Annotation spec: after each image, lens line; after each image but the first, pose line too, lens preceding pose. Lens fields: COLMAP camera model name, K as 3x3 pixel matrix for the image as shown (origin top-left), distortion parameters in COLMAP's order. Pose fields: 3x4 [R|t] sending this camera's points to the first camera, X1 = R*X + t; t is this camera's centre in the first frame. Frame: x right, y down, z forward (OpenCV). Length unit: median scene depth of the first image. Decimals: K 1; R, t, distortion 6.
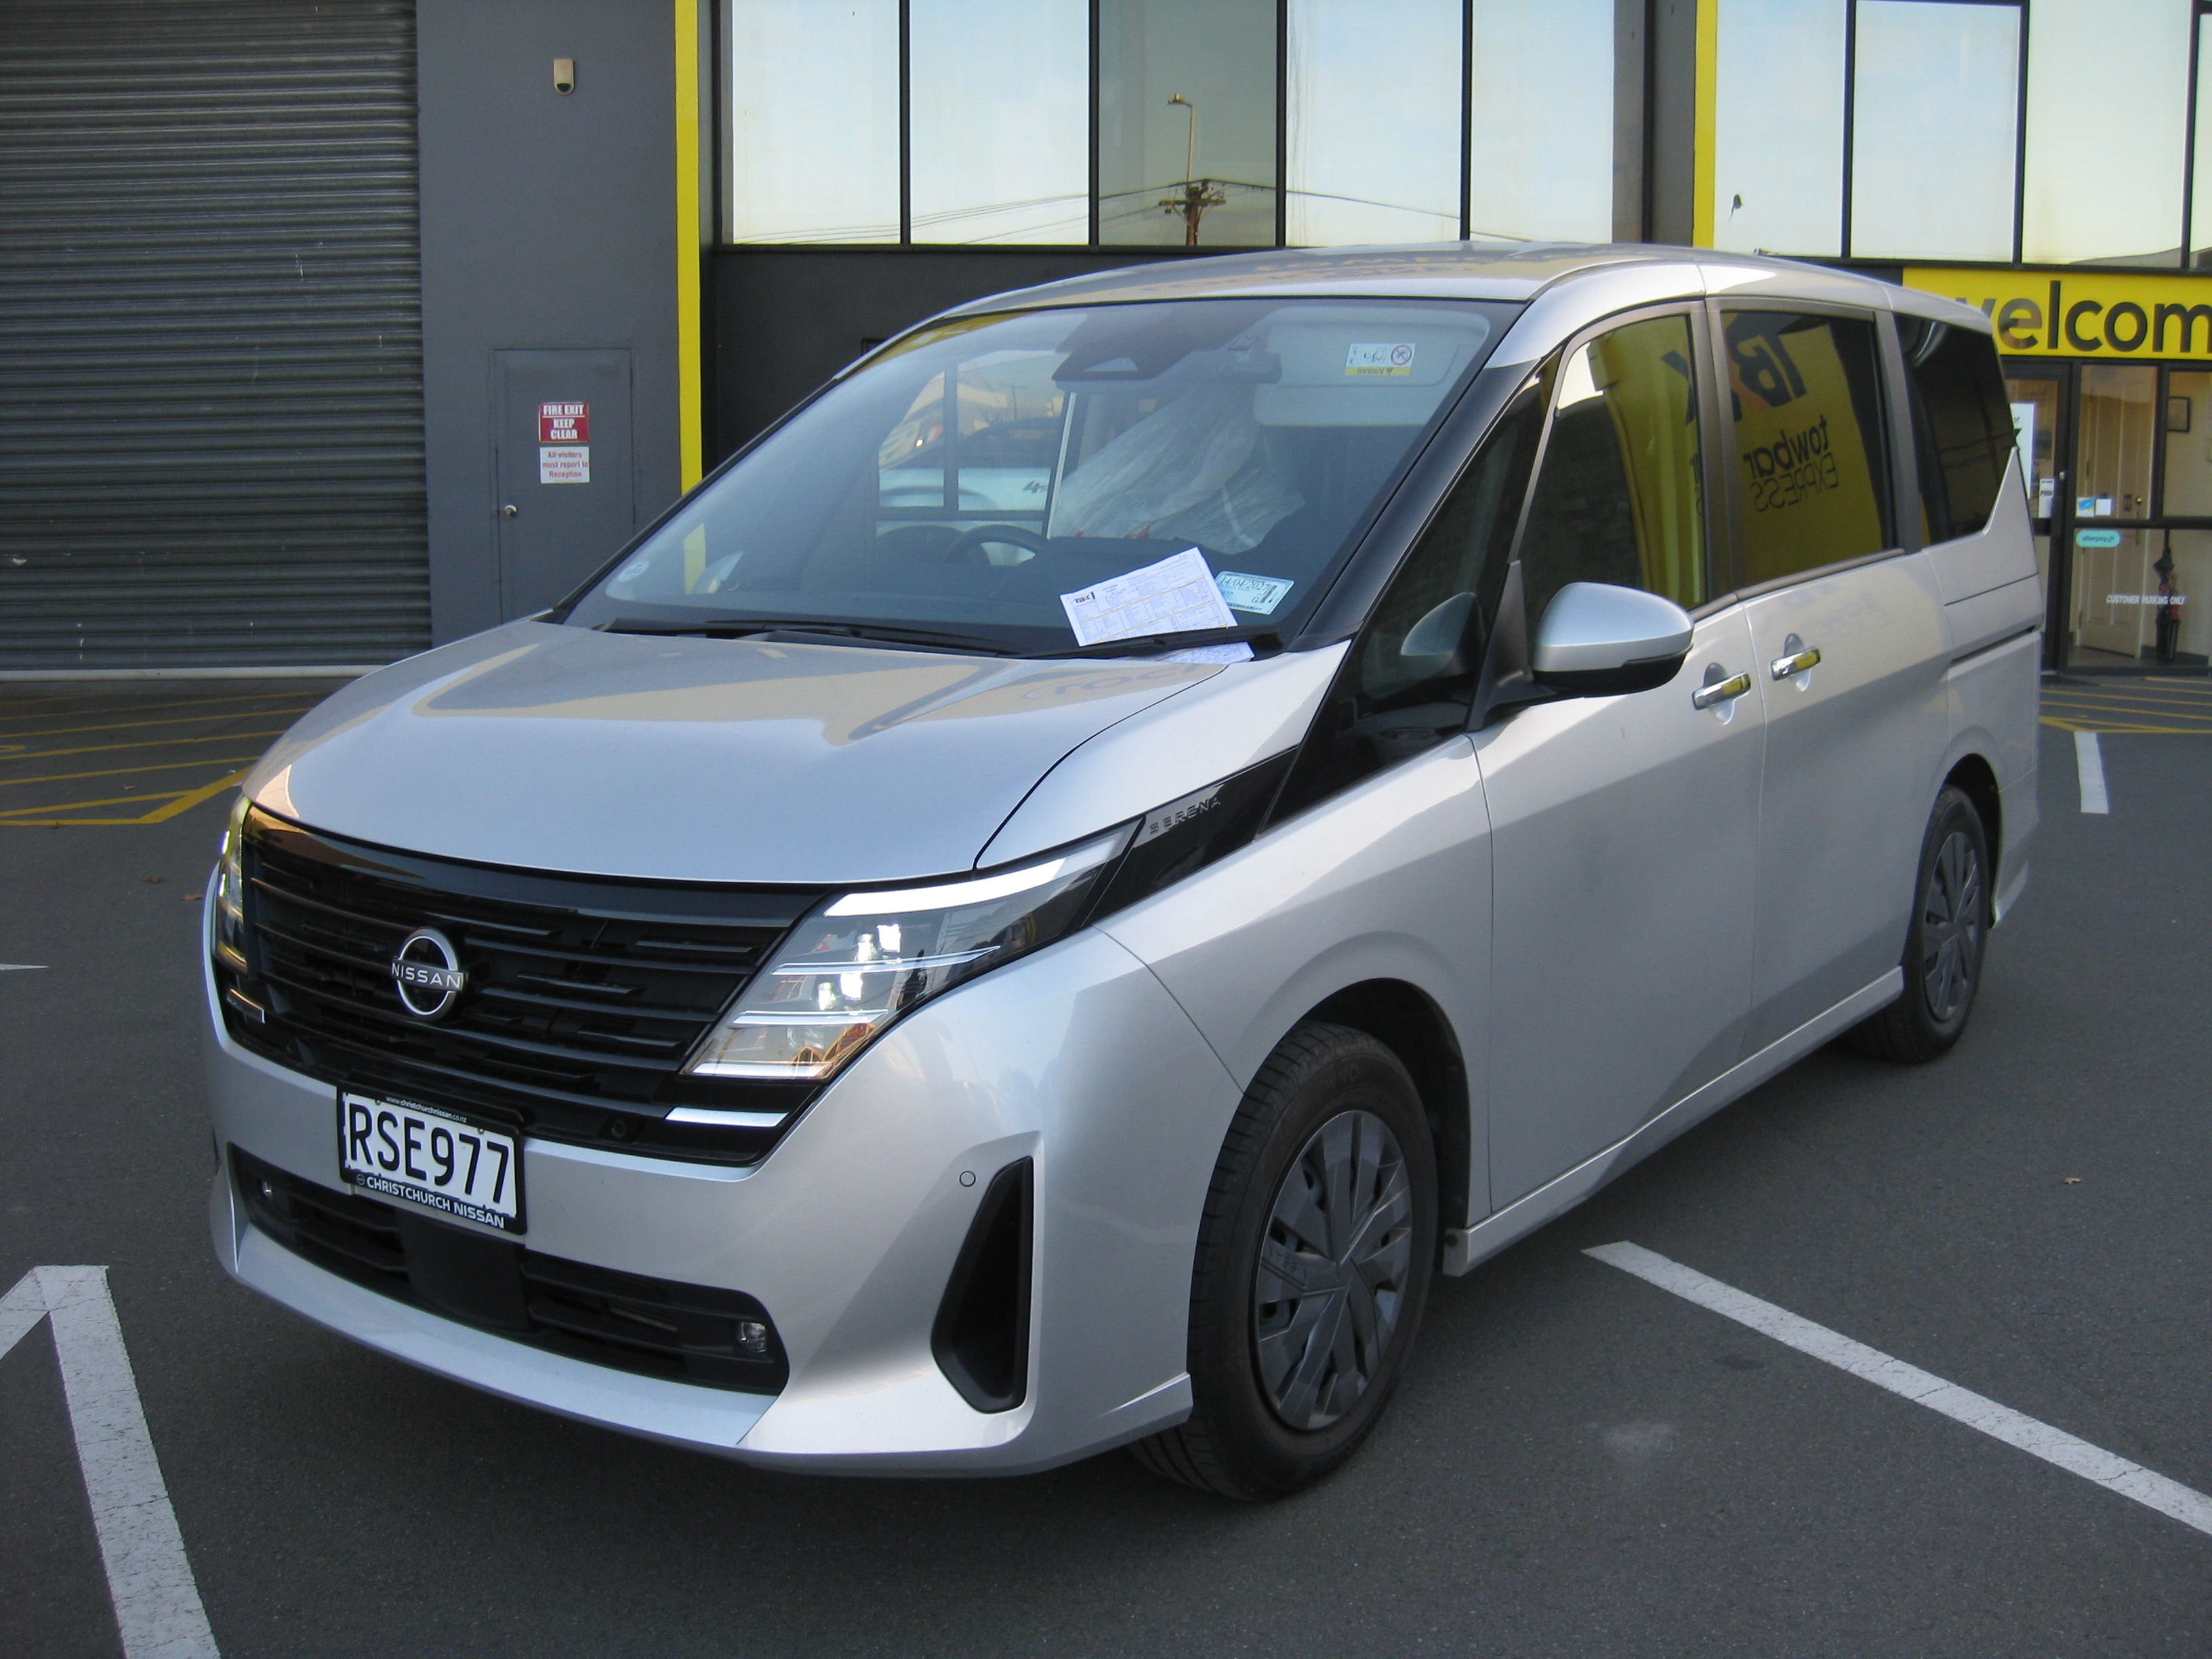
lens RADIAL K [[2442.3, 0, 1132.9], [0, 2442.3, 823.7], [0, 0, 1]] dist [-0.178819, 0.153549]
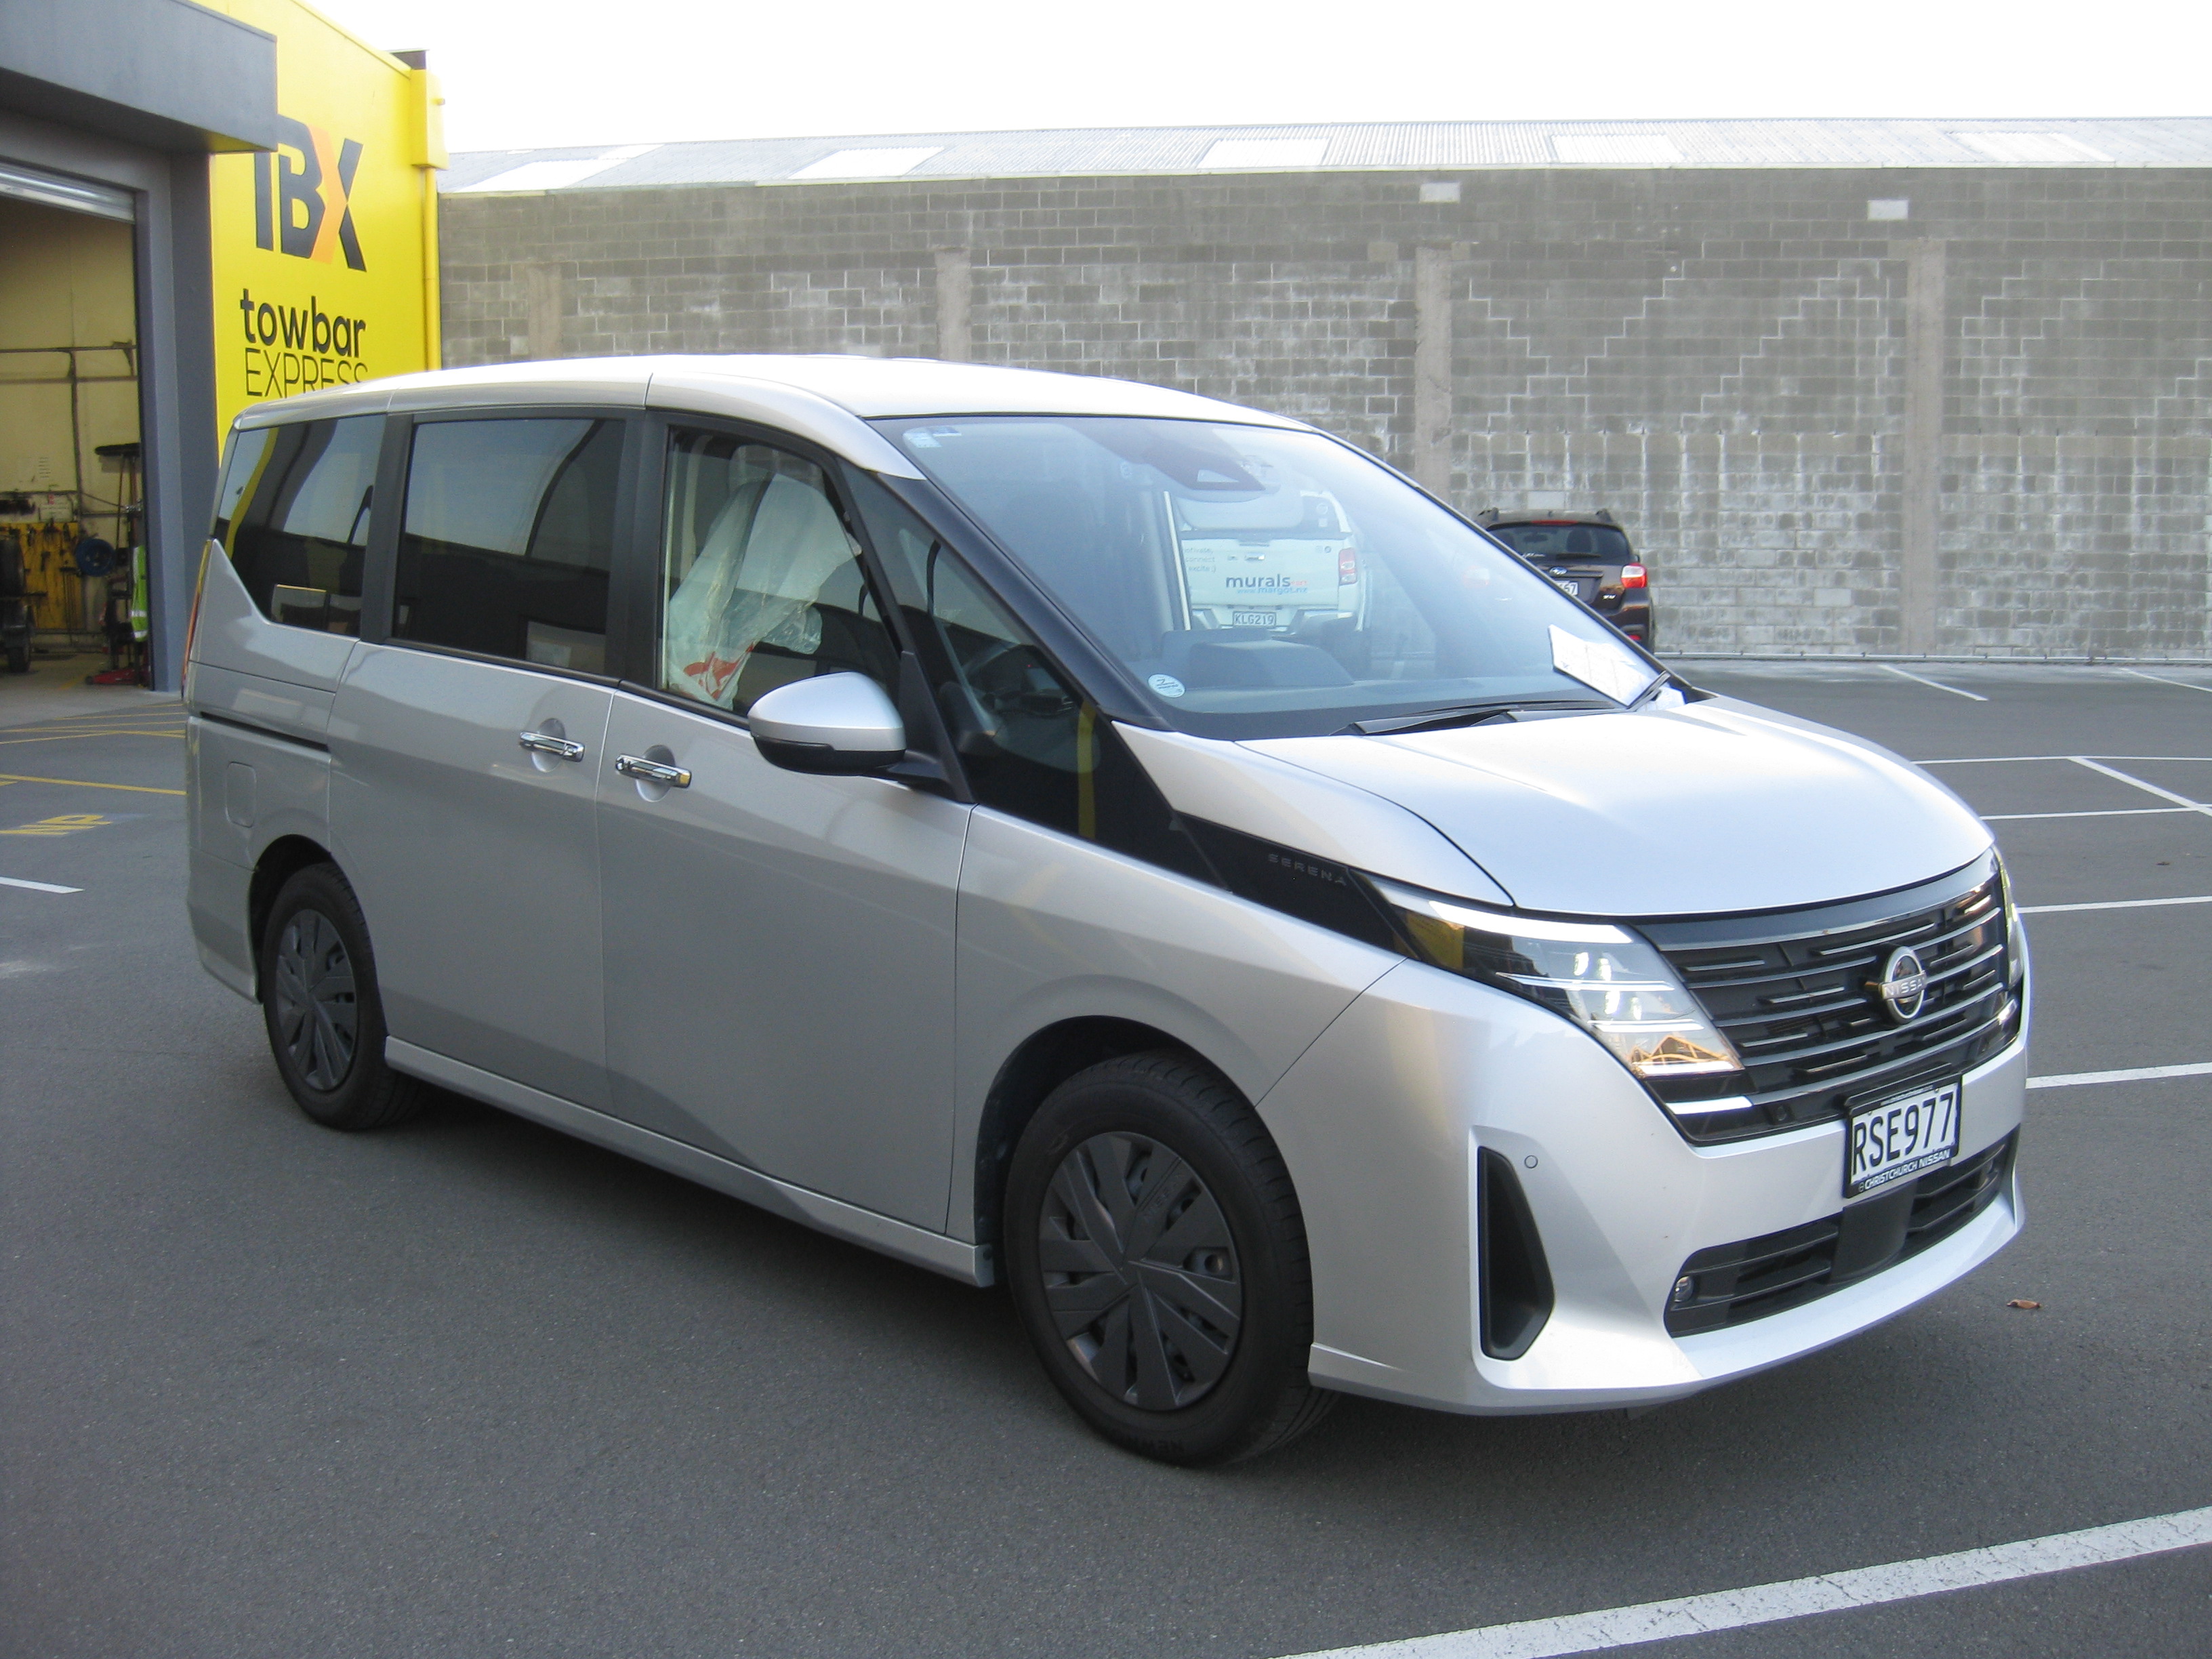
lens RADIAL K [[2442.3, 0, 1132.9], [0, 2442.3, 823.7], [0, 0, 1]] dist [-0.178819, 0.153549]
pose [[0.186782, -0.124880, 0.974432, -1.531283], [0.153676, 0.983391, 0.096571, -0.194952], [-0.970307, 0.131709, 0.202871, 1.108234]]
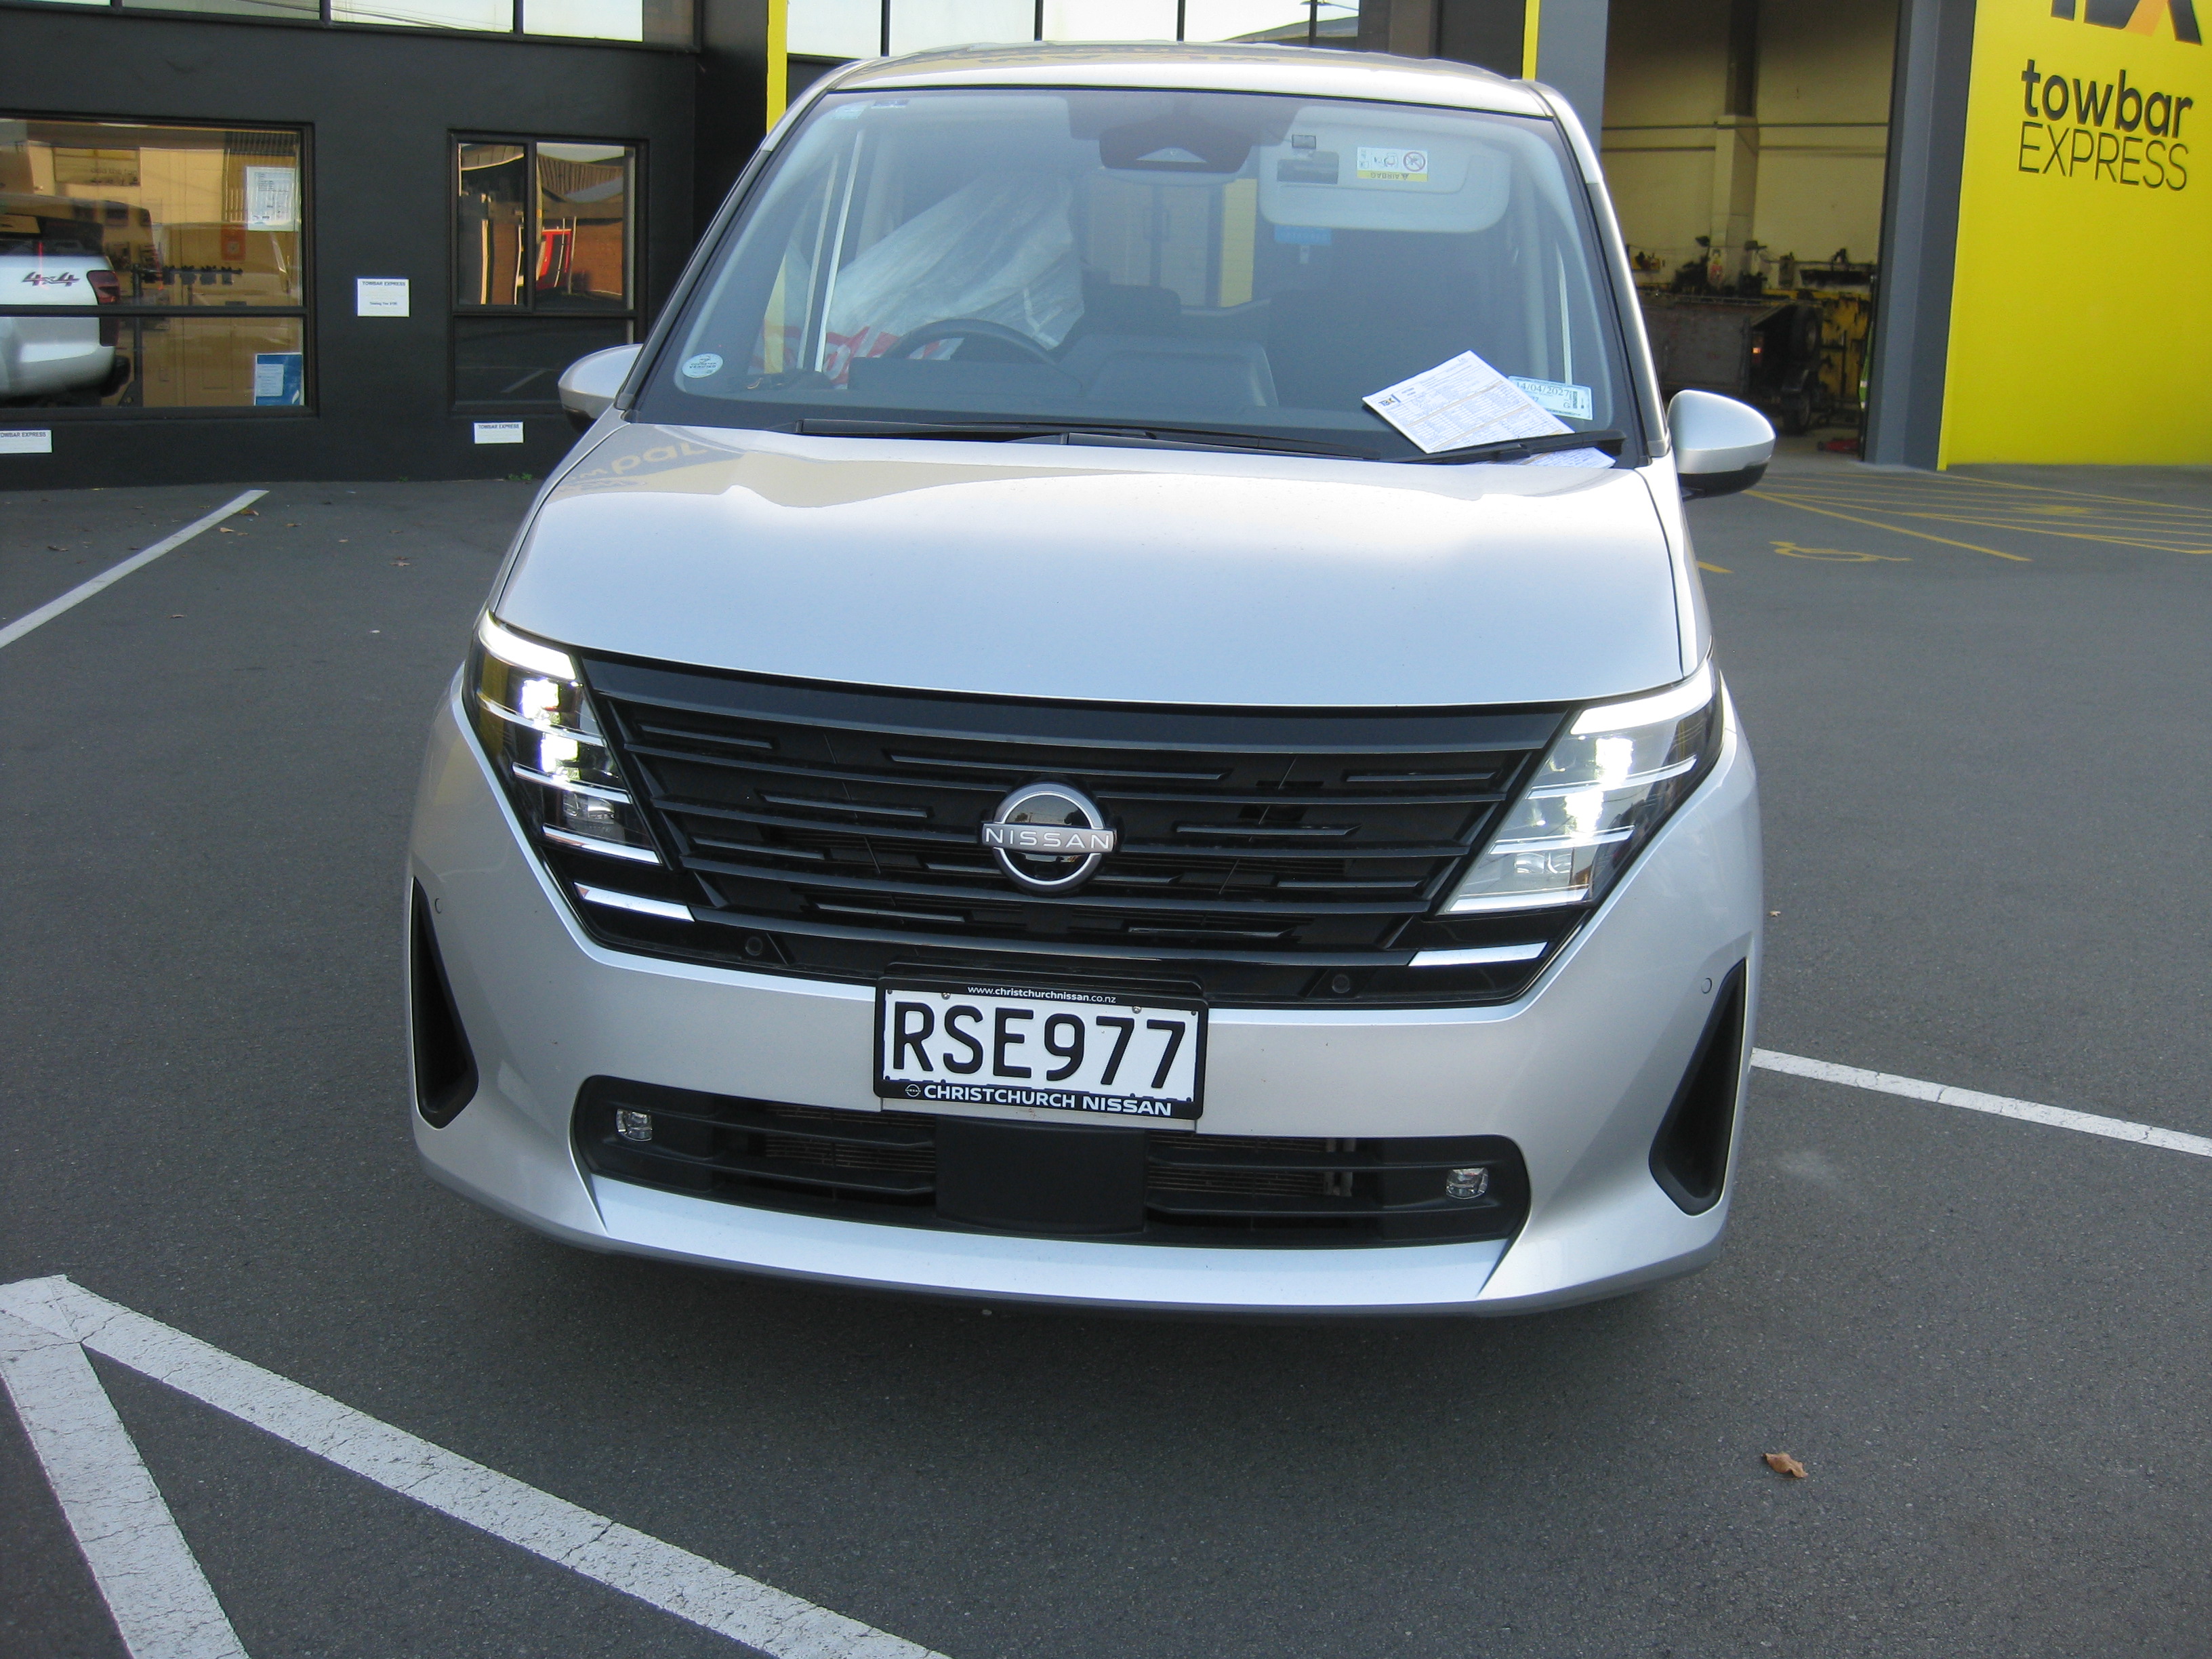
lens RADIAL K [[2442.3, 0, 1132.9], [0, 2442.3, 823.7], [0, 0, 1]] dist [-0.178819, 0.153549]
pose [[0.859174, -0.081327, 0.505179, -0.695060], [0.040184, 0.994963, 0.091833, -0.020022], [-0.510103, -0.058601, 0.858114, 0.239587]]
